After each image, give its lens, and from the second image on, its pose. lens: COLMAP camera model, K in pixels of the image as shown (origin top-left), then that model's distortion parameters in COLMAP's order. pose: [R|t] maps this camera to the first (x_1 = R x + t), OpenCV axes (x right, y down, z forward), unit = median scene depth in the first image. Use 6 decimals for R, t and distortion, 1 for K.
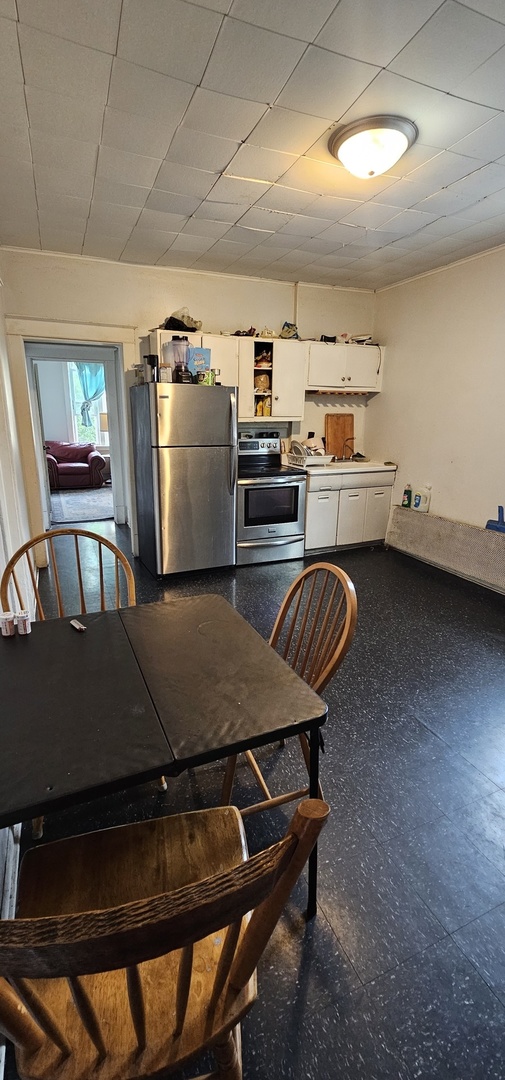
lens RADIAL K [[443.8, 0, 251.6], [0, 443.8, 541.0], [0, 0, 1]] dist [0.001447, -0.002331]
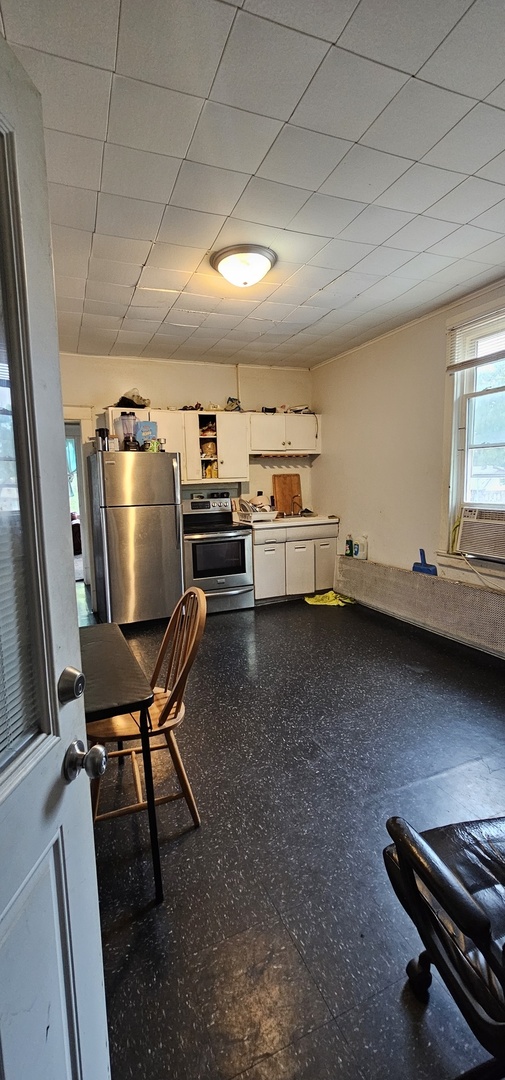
lens RADIAL K [[443.8, 0, 249.7], [0, 443.8, 538.5], [0, 0, 1]] dist [0.001447, -0.002331]
pose [[0.999333, -0.036512, 0.000970, 0.128237], [0.036226, 0.987433, -0.153828, 0.043455], [0.004658, 0.153761, 0.988097, -0.071389]]
